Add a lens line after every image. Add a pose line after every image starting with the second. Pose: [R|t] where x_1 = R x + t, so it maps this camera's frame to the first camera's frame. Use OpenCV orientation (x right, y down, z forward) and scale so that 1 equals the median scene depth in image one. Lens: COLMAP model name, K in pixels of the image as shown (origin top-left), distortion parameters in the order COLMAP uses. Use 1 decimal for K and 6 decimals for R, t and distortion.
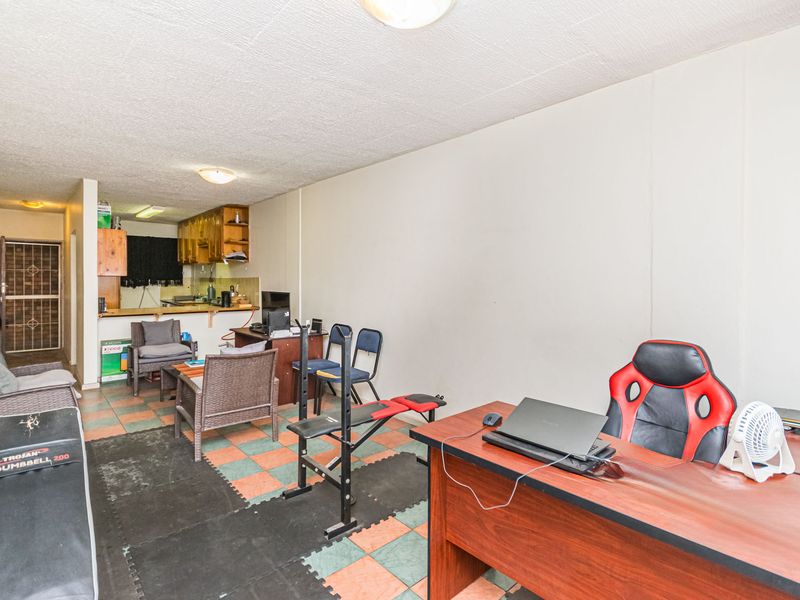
lens RADIAL K [[413.5, 0, 402.9], [0, 413.5, 279.8], [0, 0, 1]] dist [0.002053, 0.000226]
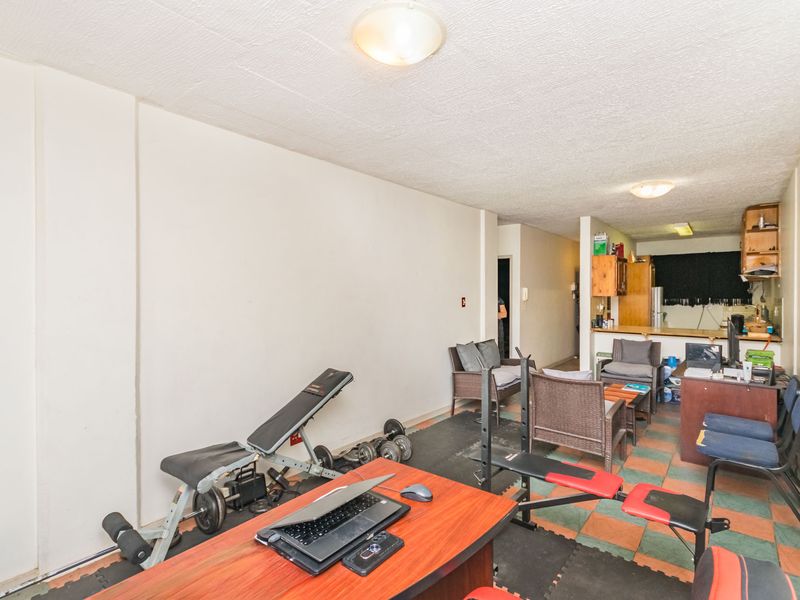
lens RADIAL K [[404.1, 0, 401.2], [0, 404.1, 293.7], [0, 0, 1]] dist [0.023158, 0.000204]
pose [[0.179794, 0.000496, -0.983704, 0.233849], [-0.002369, 0.999997, 0.000071, -0.011652], [0.983701, 0.002318, 0.179795, 0.193157]]
